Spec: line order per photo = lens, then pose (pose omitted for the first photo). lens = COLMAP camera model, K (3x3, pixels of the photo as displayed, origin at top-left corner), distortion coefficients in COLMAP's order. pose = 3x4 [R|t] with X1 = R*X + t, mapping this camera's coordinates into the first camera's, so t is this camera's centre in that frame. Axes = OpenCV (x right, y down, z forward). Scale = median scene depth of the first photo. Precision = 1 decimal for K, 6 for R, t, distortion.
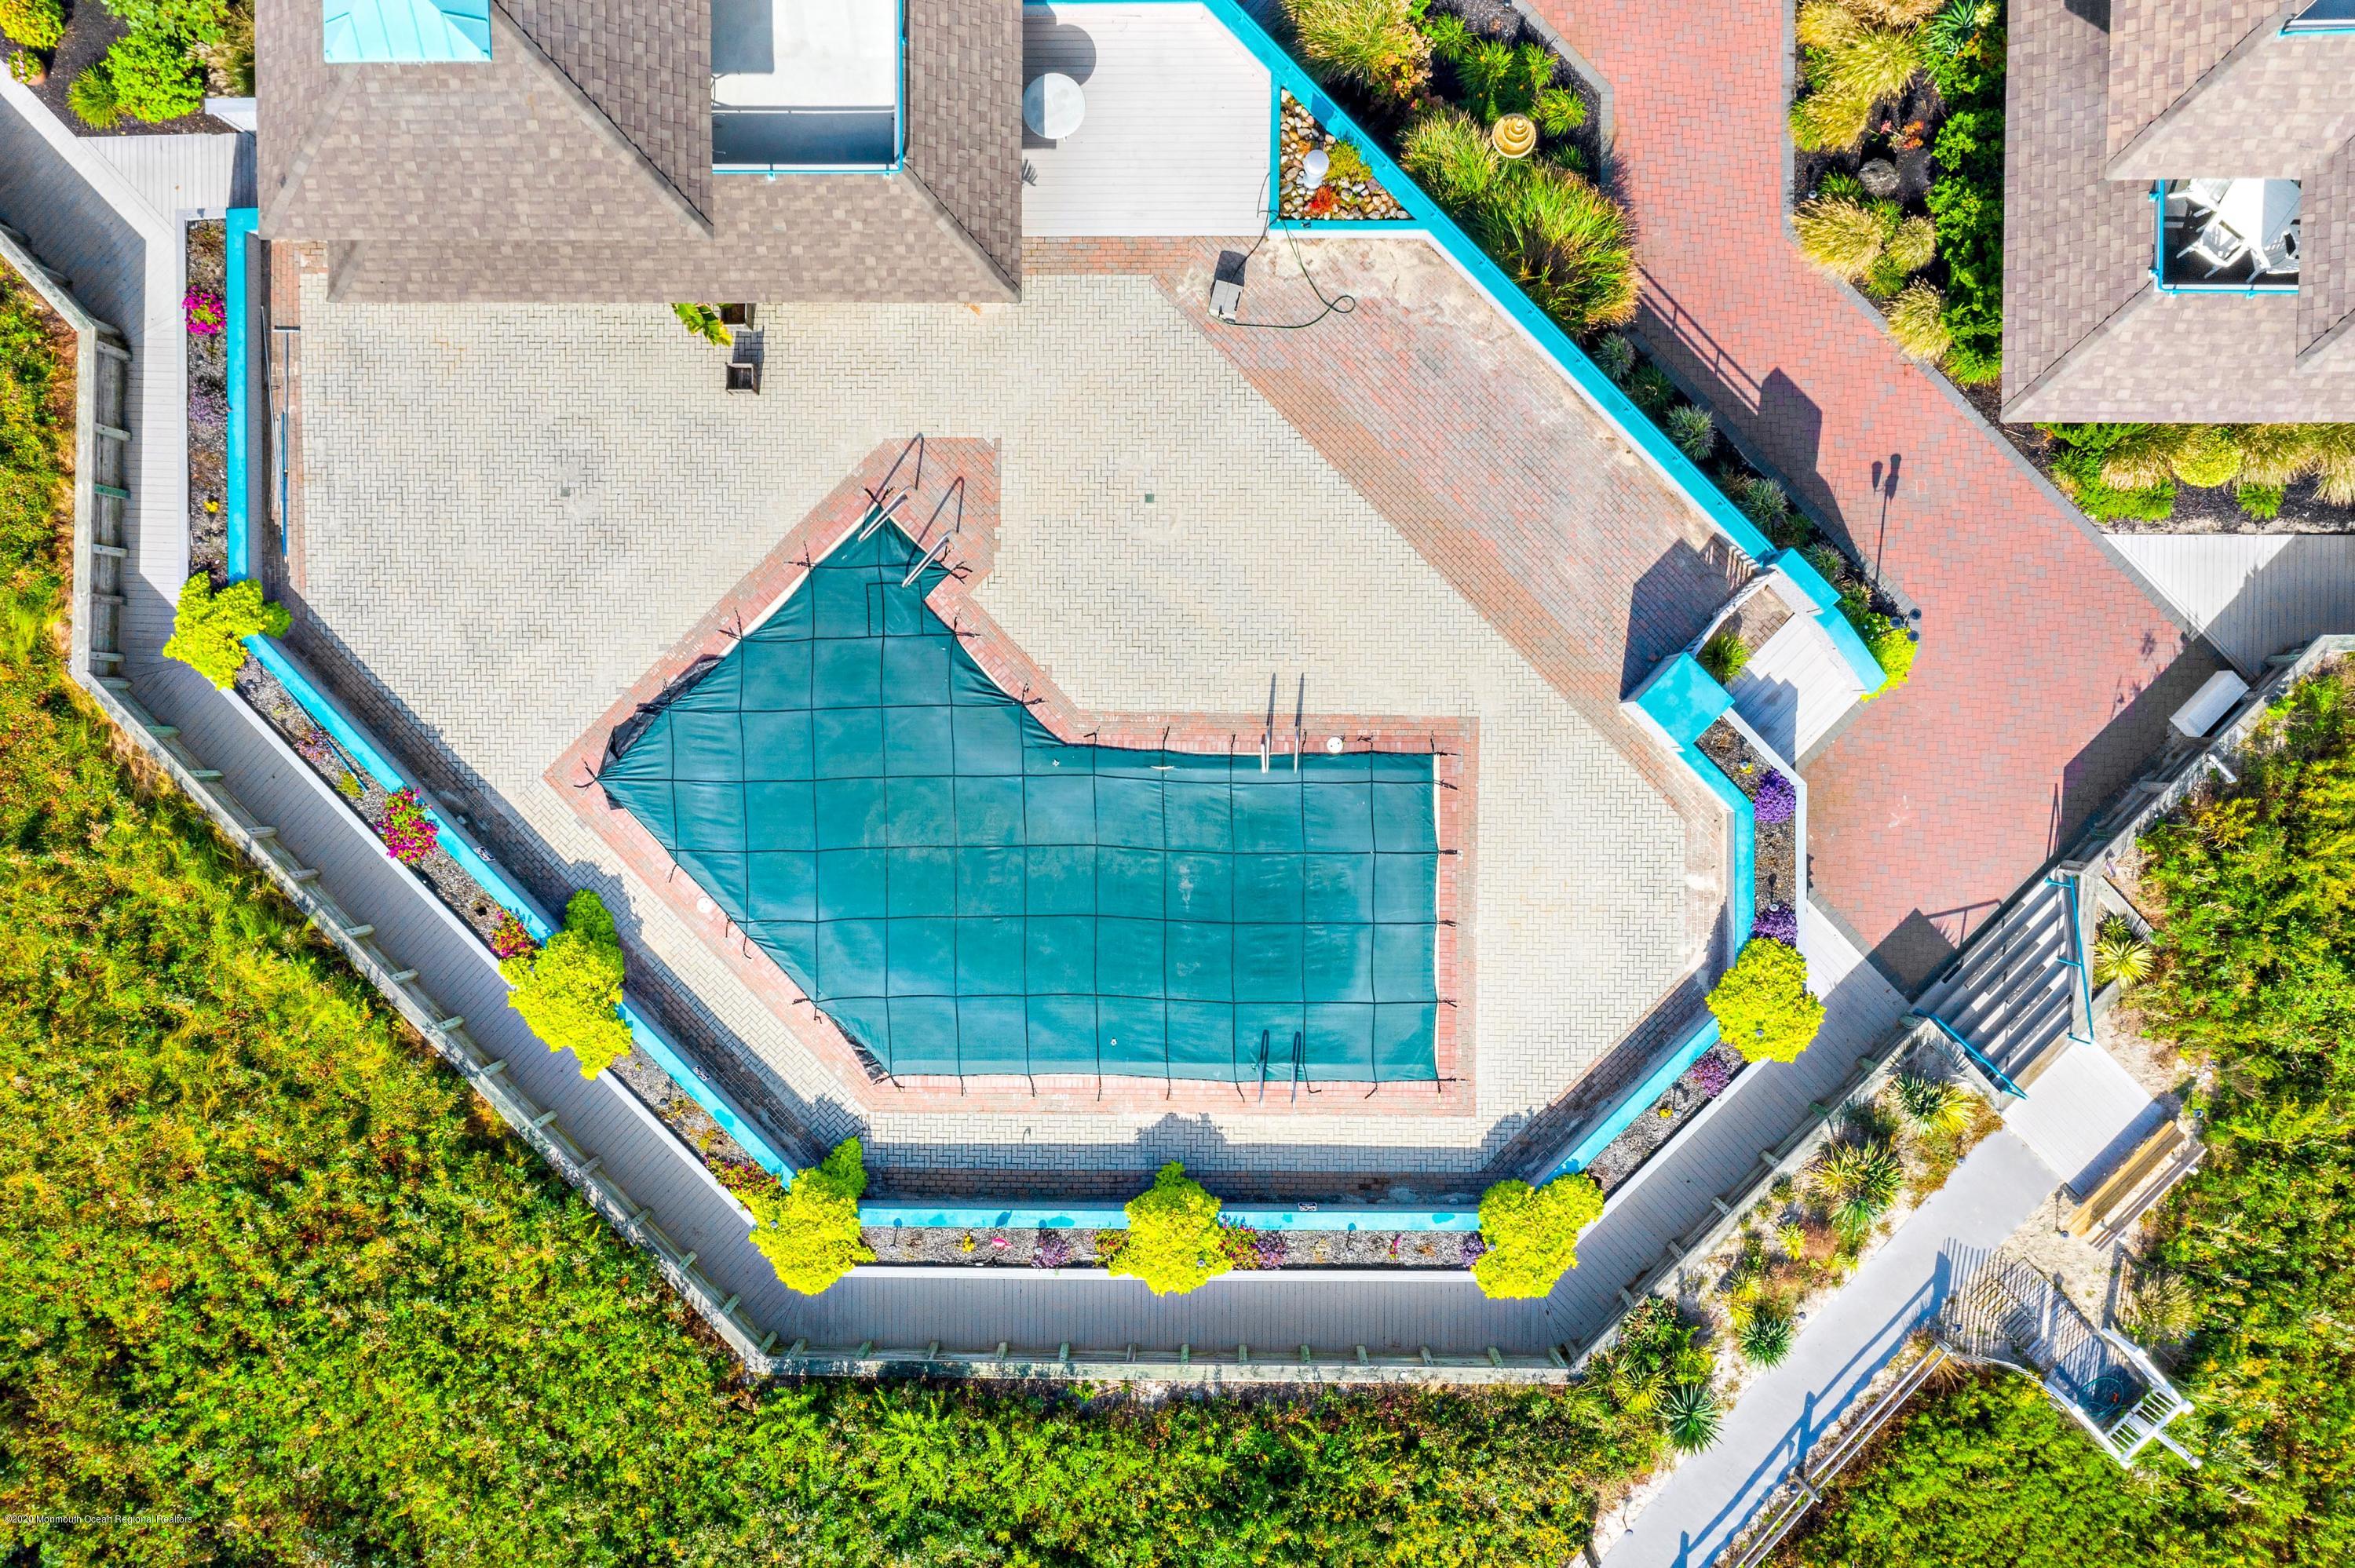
lens RADIAL K [[1854.4, 0, 1177.5], [0, 1854.4, 784.0], [0, 0, 1]] dist [-0.007909, -0.000454]
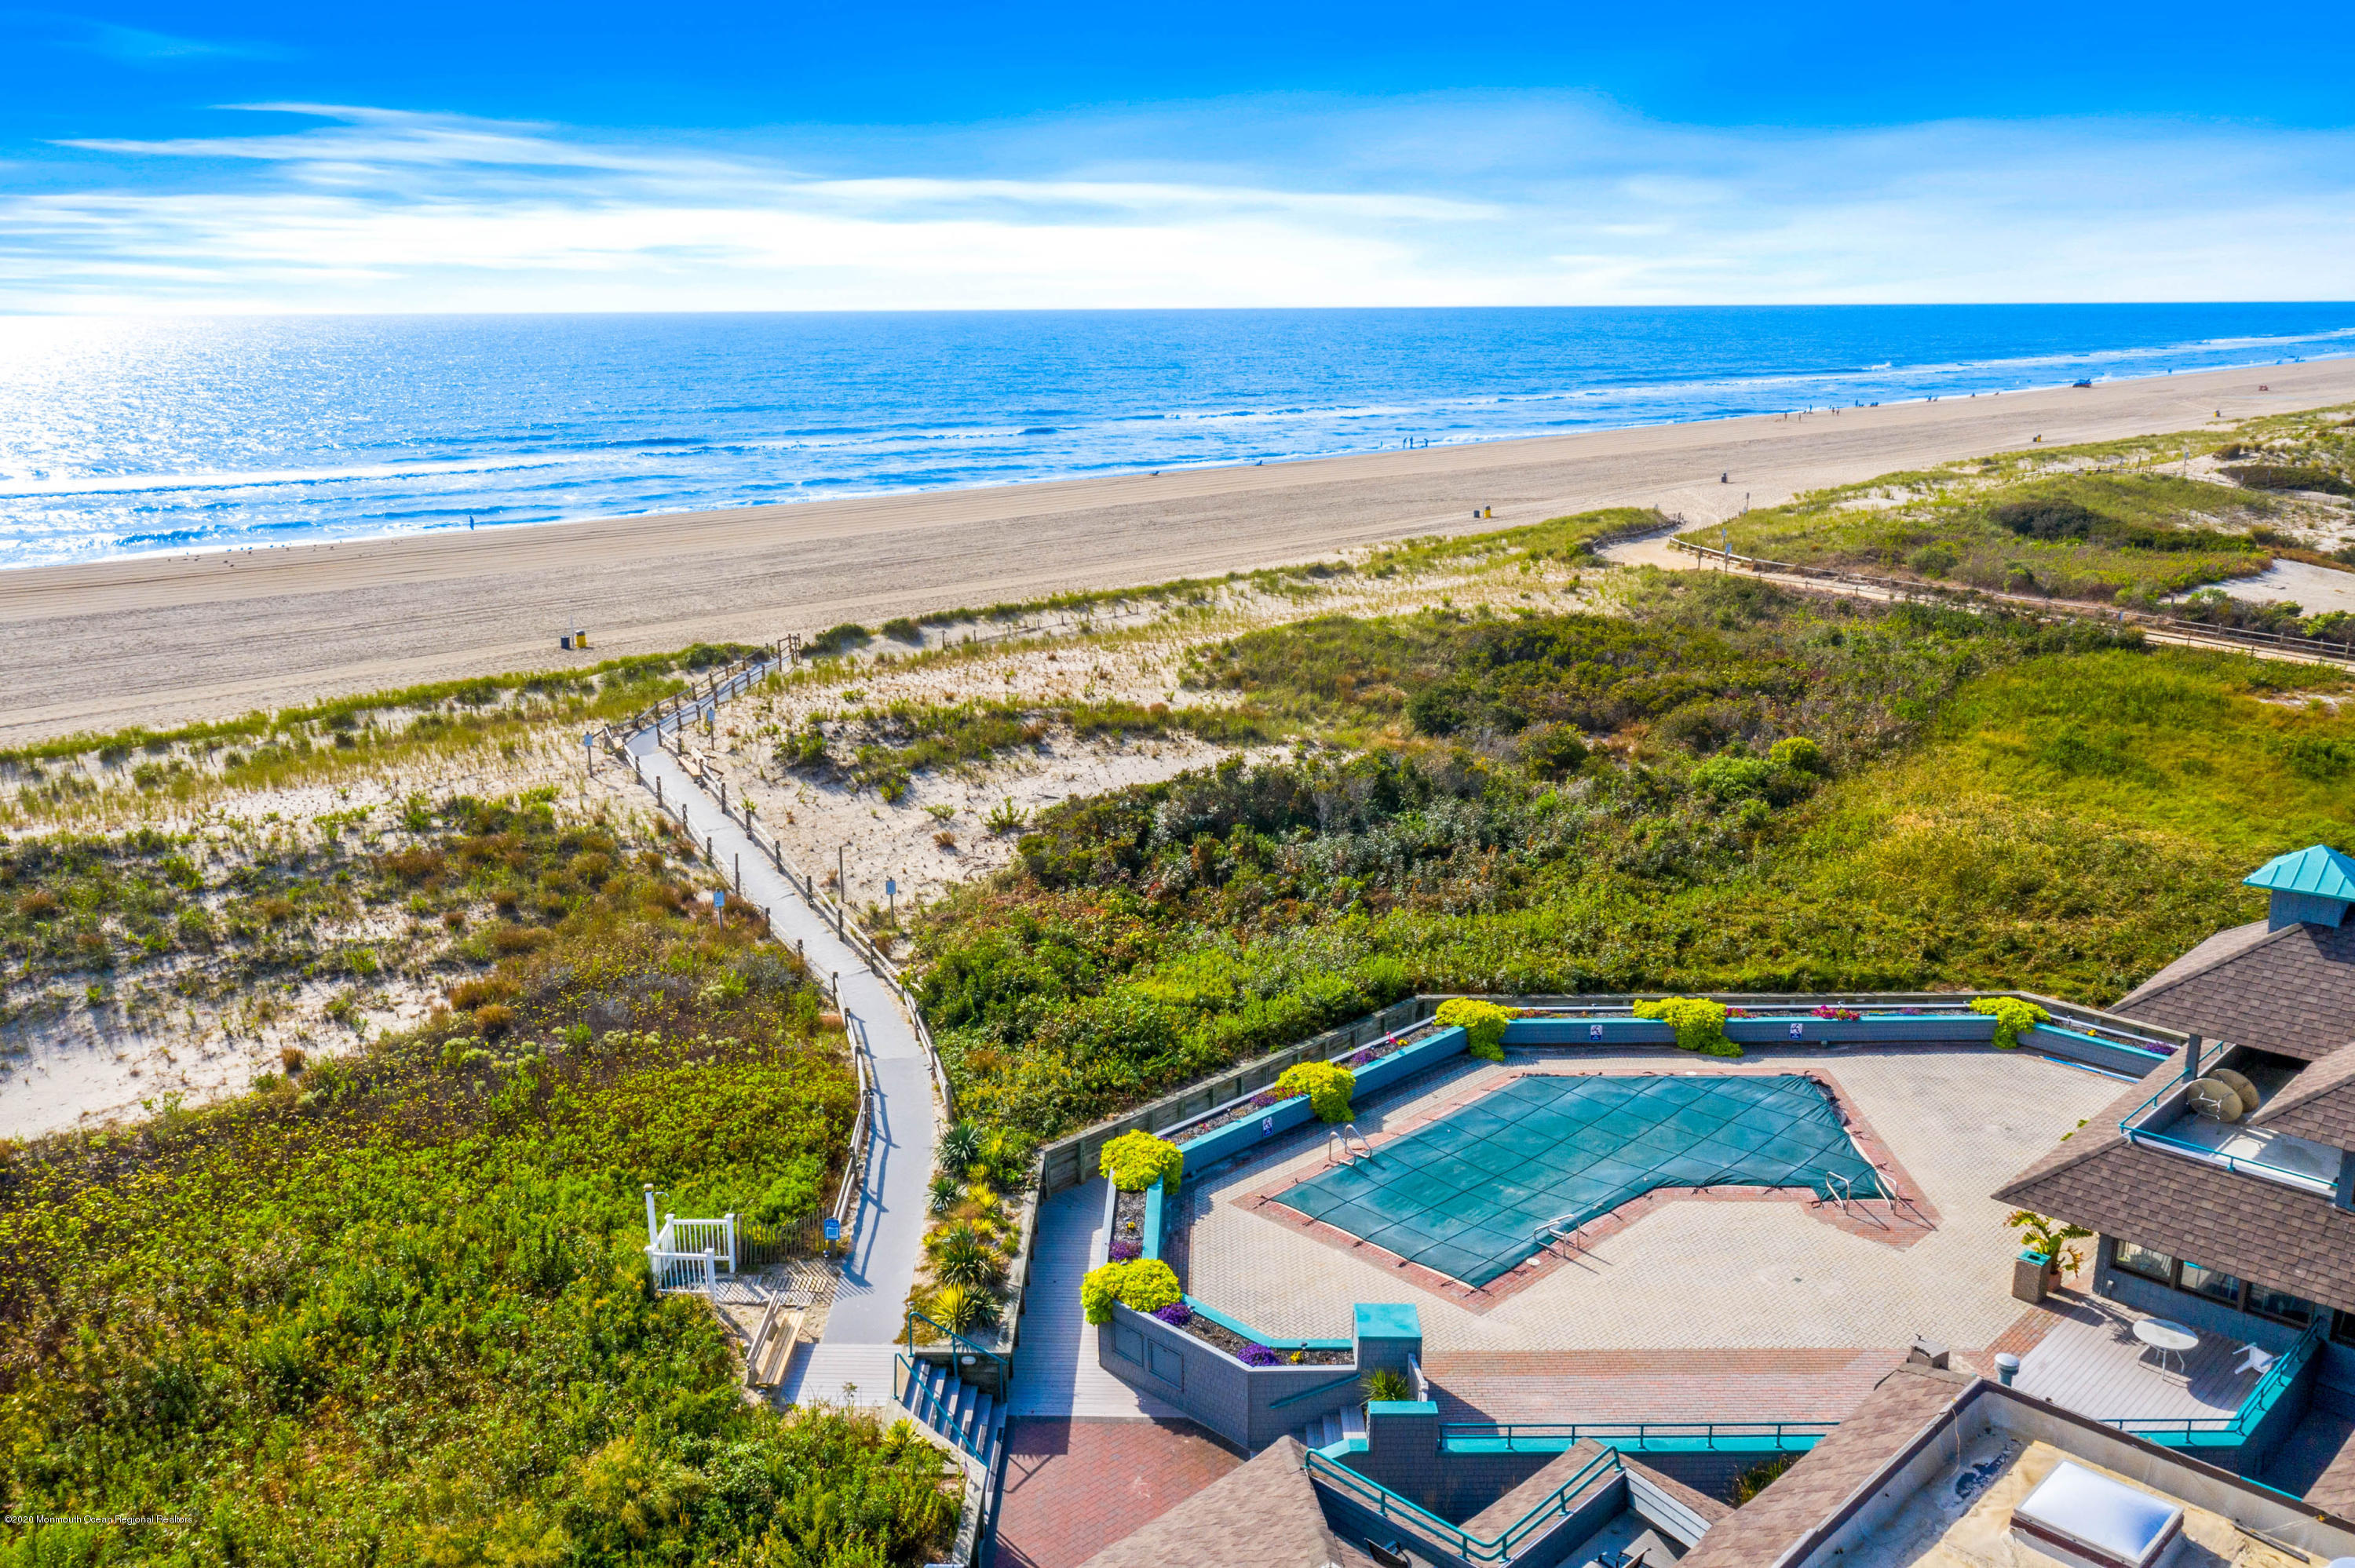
lens RADIAL K [[1879.0, 0, 1177.5], [0, 1879.0, 784.0], [0, 0, 1]] dist [-0.007982, -0.005668]
pose [[-0.712222, 0.187070, -0.676568, 1.017502], [-0.701438, -0.226615, 0.675744, -0.611550], [-0.026909, 0.955851, 0.292618, 0.352664]]
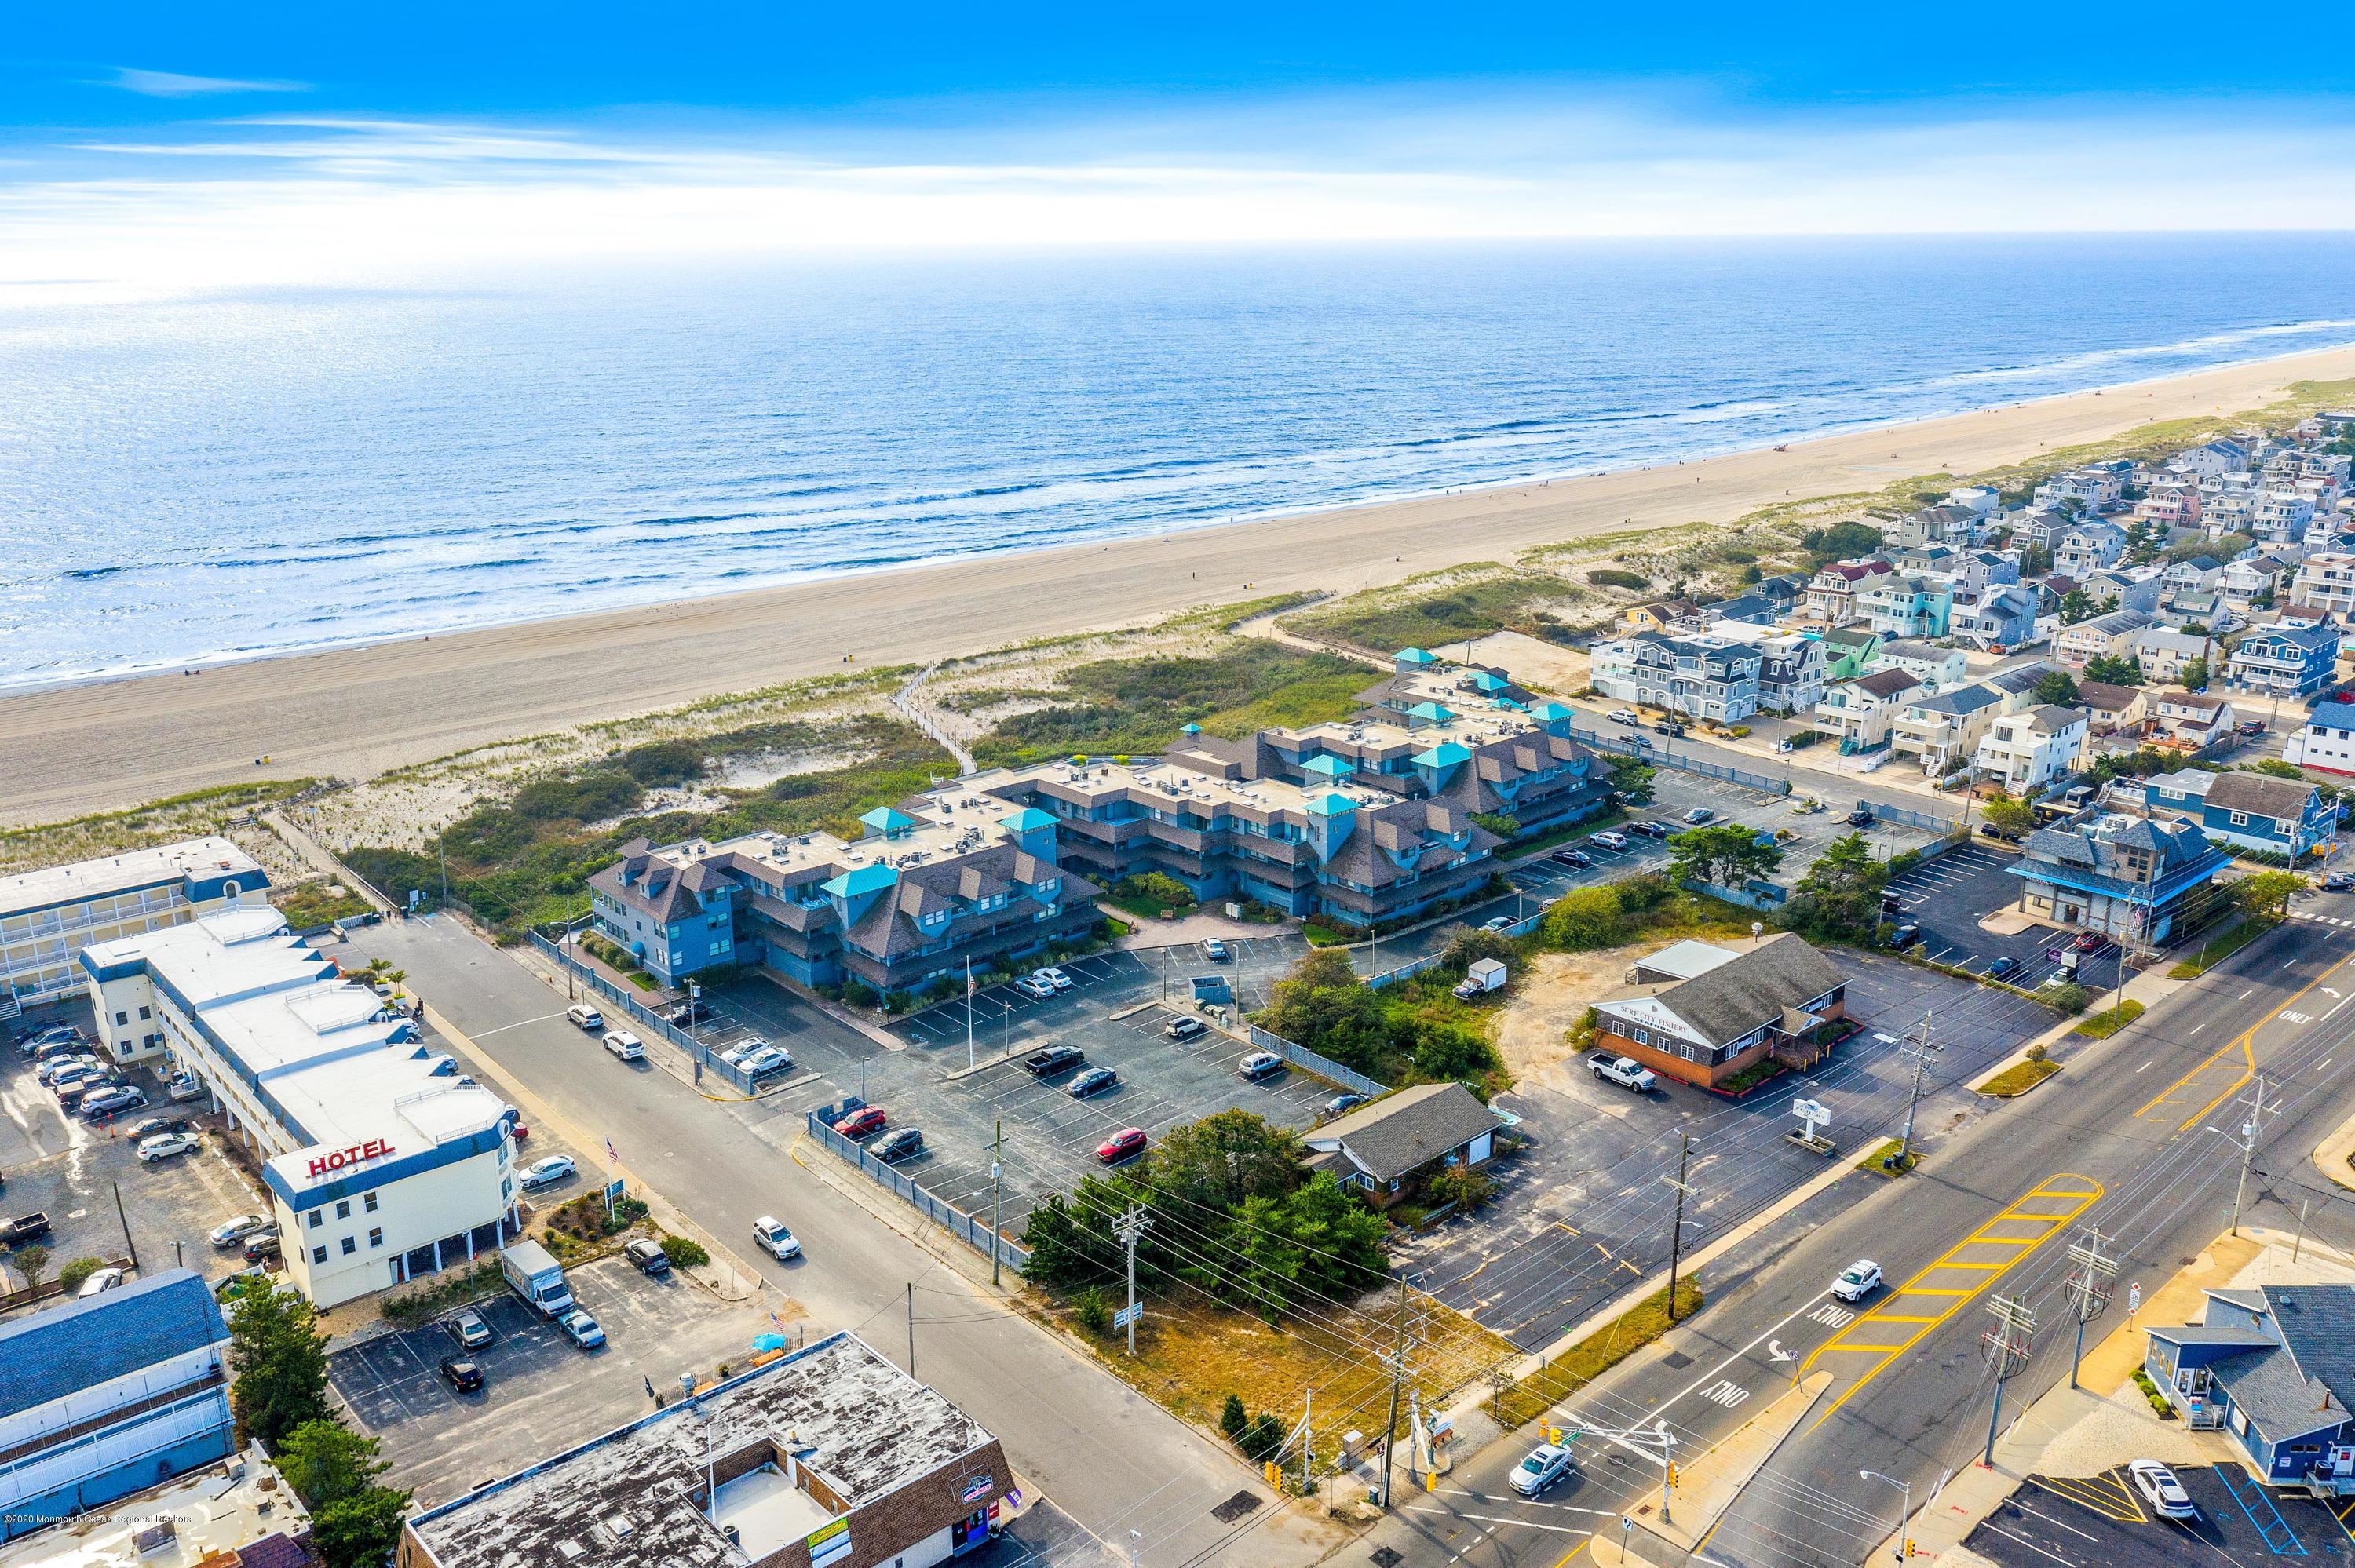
lens RADIAL K [[1879.0, 0, 1177.5], [0, 1879.0, 784.0], [0, 0, 1]] dist [-0.007982, -0.005668]
pose [[-0.737760, 0.202181, -0.644076, 4.737252], [-0.674591, -0.256482, 0.692202, -5.682428], [-0.025244, 0.945167, 0.325611, -1.544548]]
